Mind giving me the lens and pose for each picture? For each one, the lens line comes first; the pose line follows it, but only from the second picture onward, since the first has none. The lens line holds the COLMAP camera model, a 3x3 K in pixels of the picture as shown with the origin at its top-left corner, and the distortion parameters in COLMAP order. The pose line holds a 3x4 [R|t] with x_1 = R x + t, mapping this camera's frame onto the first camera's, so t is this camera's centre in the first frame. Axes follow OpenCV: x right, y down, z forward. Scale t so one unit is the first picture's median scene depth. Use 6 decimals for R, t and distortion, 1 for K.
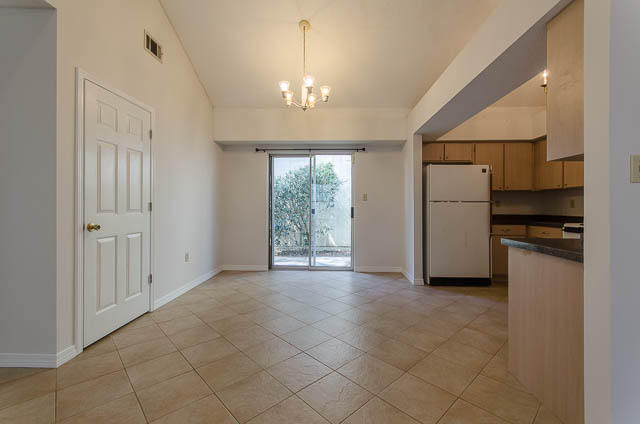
lens RADIAL K [[282.8, 0, 325.8], [0, 282.8, 206.8], [0, 0, 1]] dist [0.002667, 0.000454]
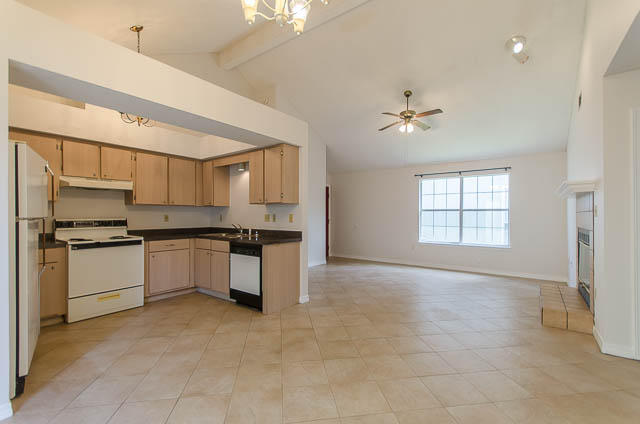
lens RADIAL K [[282.8, 0, 321.7], [0, 282.8, 214.2], [0, 0, 1]] dist [0.002667, 0.000454]
pose [[-0.822530, -0.005505, 0.568695, -0.327742], [-0.005003, 0.999984, 0.002444, -0.031921], [-0.568700, -0.000835, -0.822545, 1.134198]]
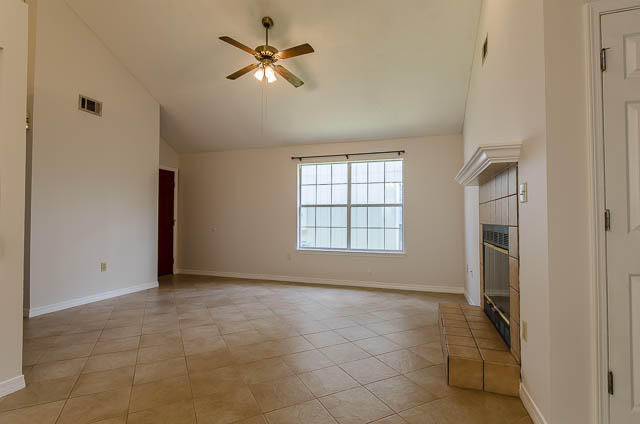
lens RADIAL K [[311.4, 0, 321.0], [0, 311.4, 214.3], [0, 0, 1]] dist [-0.000047, 0.000078]
pose [[-0.960421, -0.002531, 0.278542, -0.325446], [-0.005957, 0.999917, -0.011454, -0.000189], [-0.278490, -0.012660, -0.960356, 0.671791]]
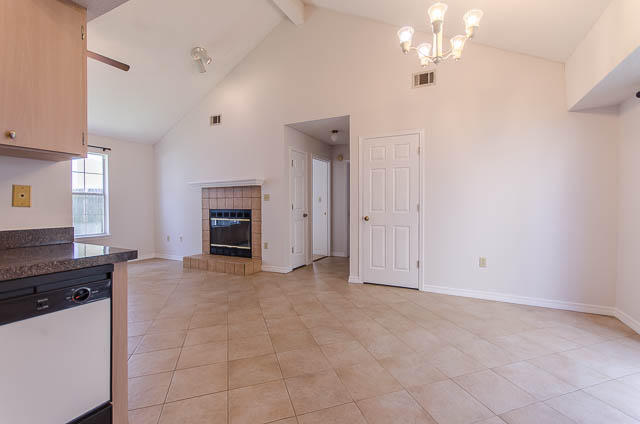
lens RADIAL K [[282.8, 0, 325.4], [0, 282.8, 208.0], [0, 0, 1]] dist [0.002667, 0.000454]
pose [[-0.412538, 0.002648, -0.910936, 0.549244], [-0.005417, 0.999971, 0.005360, -0.002489], [0.910924, 0.007146, -0.412512, 0.878450]]
